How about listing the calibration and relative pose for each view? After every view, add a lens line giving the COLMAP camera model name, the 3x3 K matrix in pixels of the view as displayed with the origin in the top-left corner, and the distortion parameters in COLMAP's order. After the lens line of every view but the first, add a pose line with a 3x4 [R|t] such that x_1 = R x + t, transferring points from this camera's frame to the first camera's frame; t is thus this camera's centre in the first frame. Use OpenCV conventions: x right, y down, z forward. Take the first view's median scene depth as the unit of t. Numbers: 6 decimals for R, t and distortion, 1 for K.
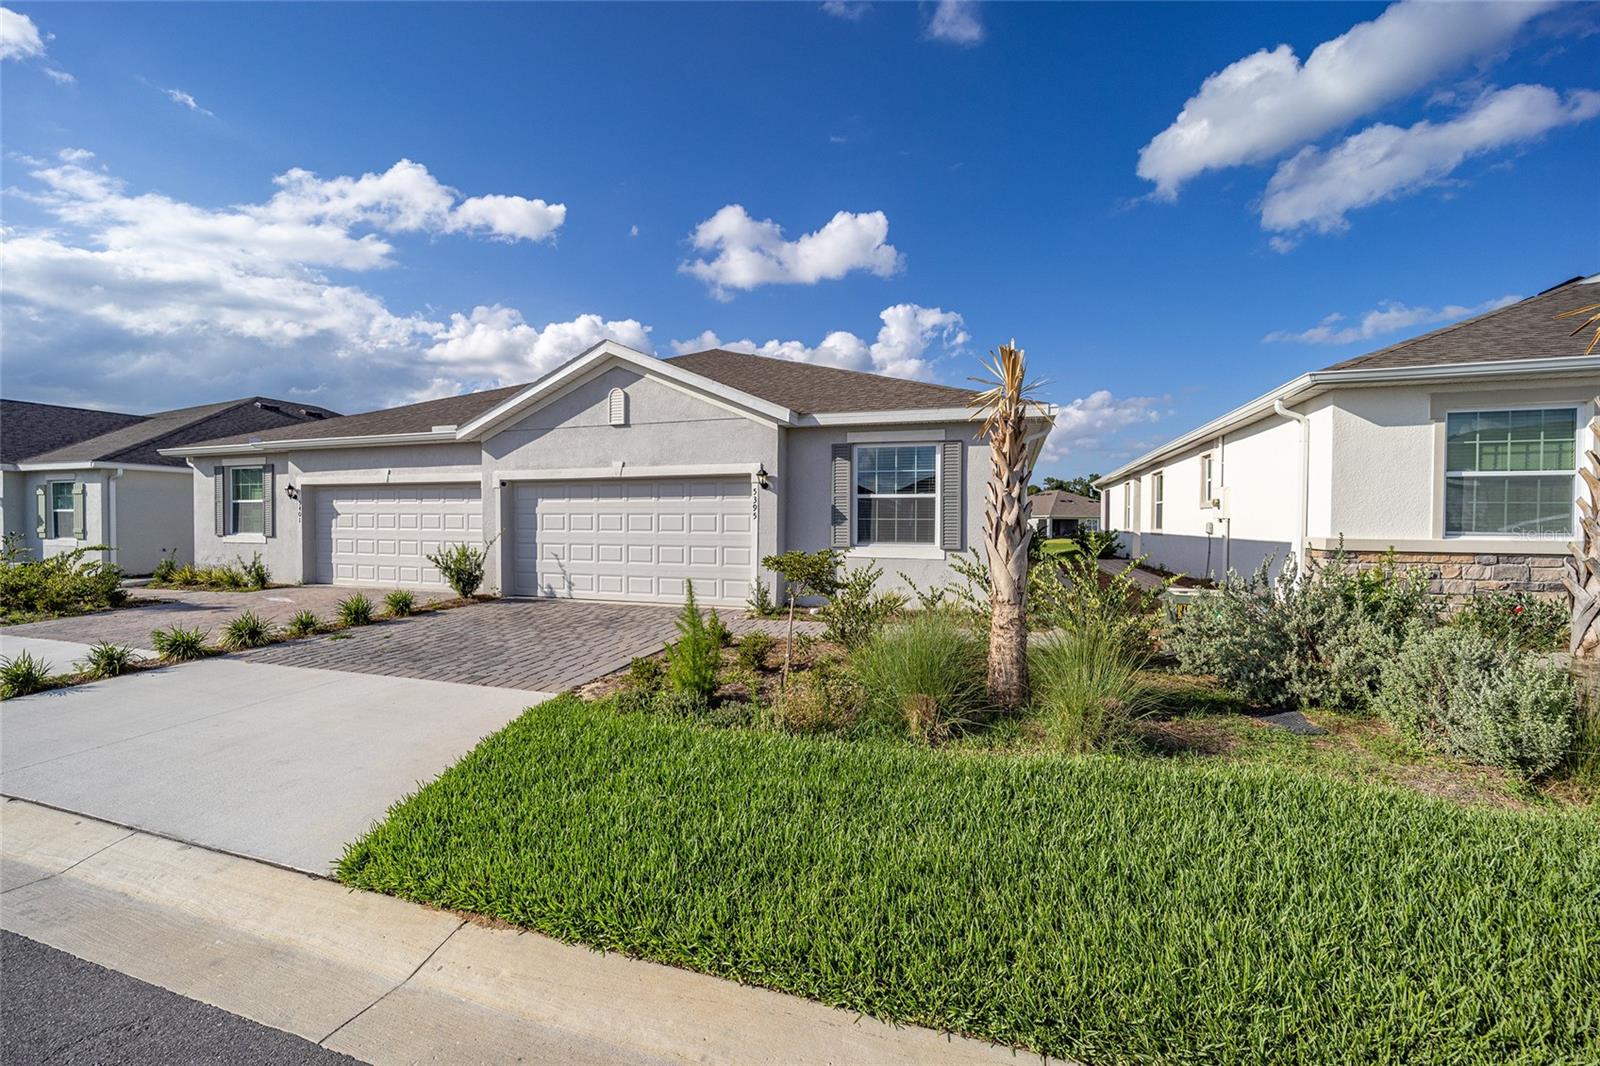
lens RADIAL K [[668.6, 0, 808.1], [0, 668.6, 536.1], [0, 0, 1]] dist [-0.014490, -0.000189]
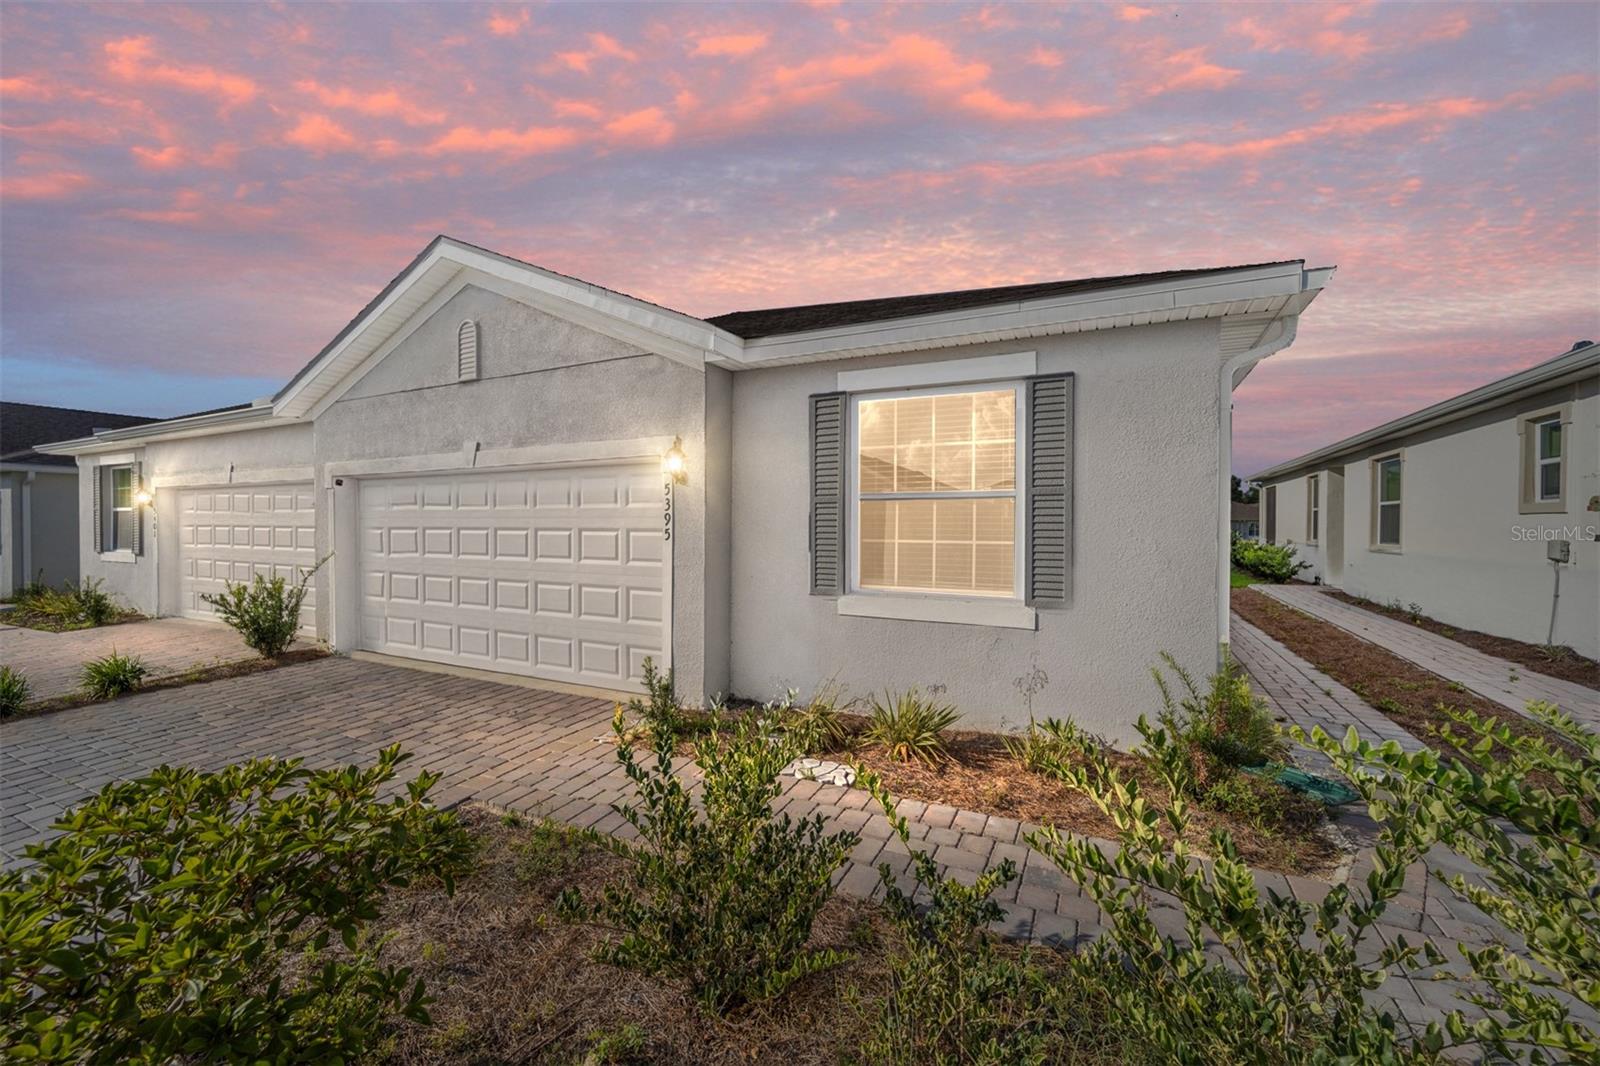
lens RADIAL K [[668.6, 0, 803.2], [0, 668.6, 527.4], [0, 0, 1]] dist [-0.014490, -0.000189]
pose [[0.987954, -0.000457, -0.154747, 0.078243], [-0.002386, 0.999832, -0.018181, -0.018426], [0.154730, 0.018331, 0.987787, 0.342349]]
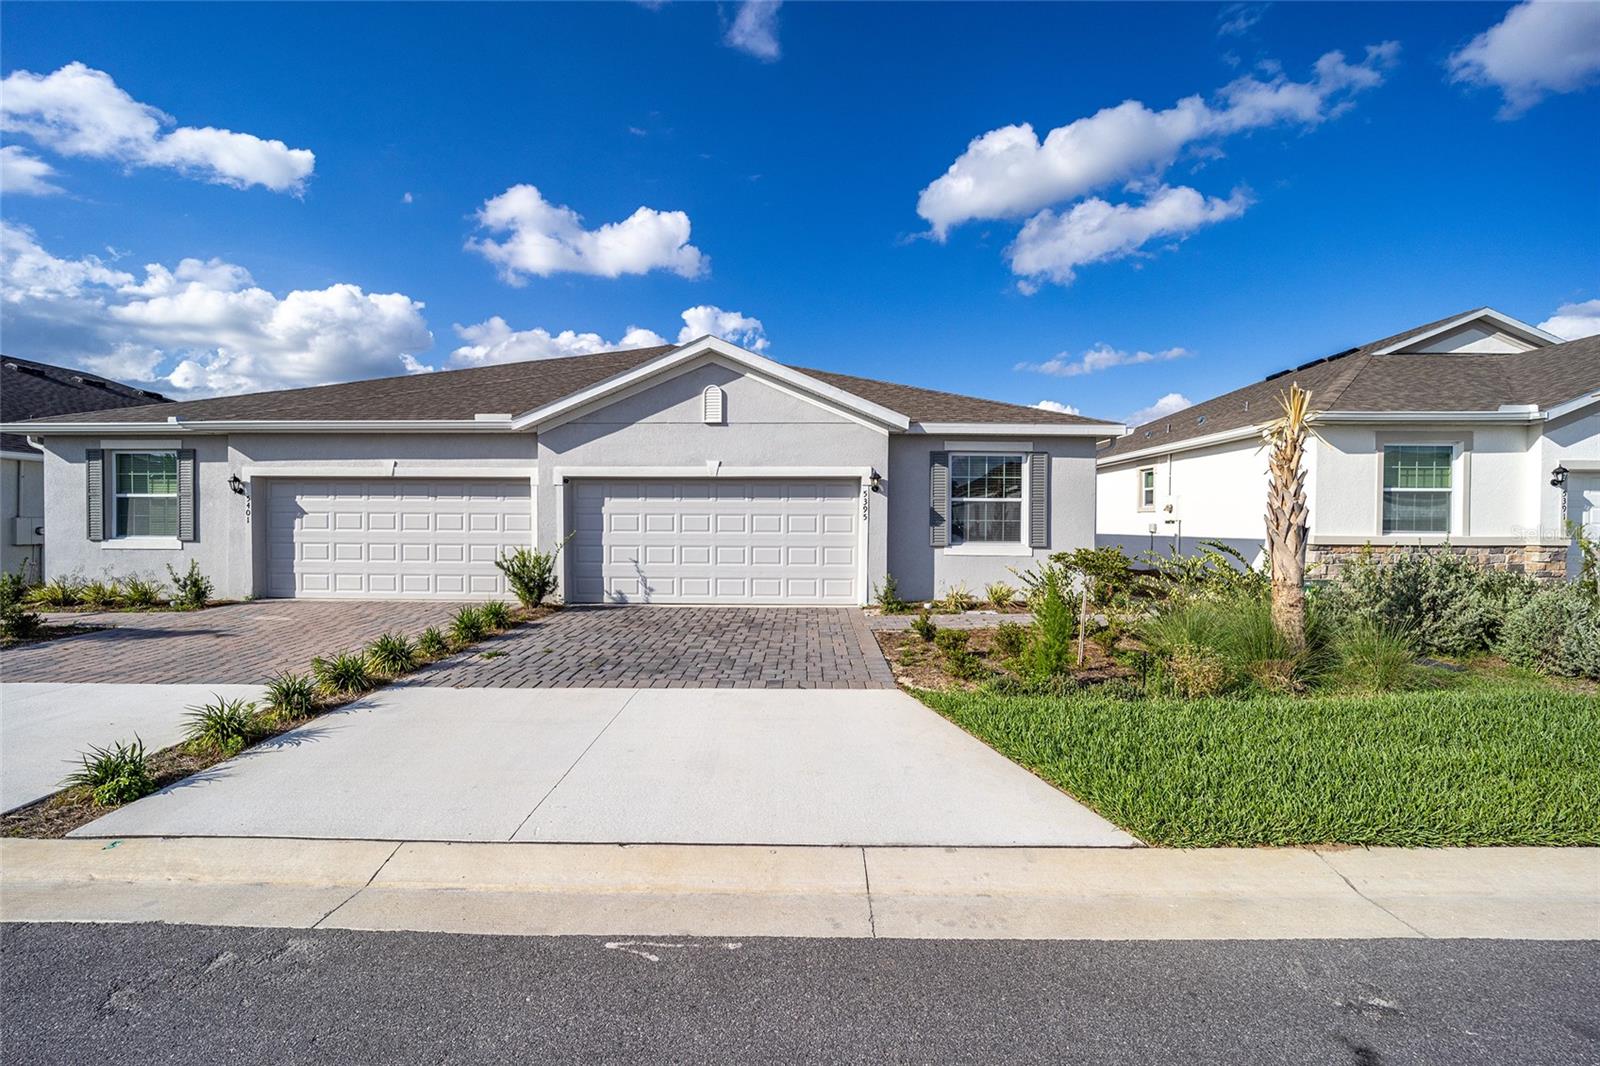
lens RADIAL K [[668.6, 0, 802.9], [0, 668.6, 530.1], [0, 0, 1]] dist [-0.014490, -0.000189]
pose [[0.951172, -0.001863, 0.308657, -0.346734], [0.005428, 0.999928, -0.010692, 0.000341], [-0.308615, 0.011846, 0.951113, 0.025997]]
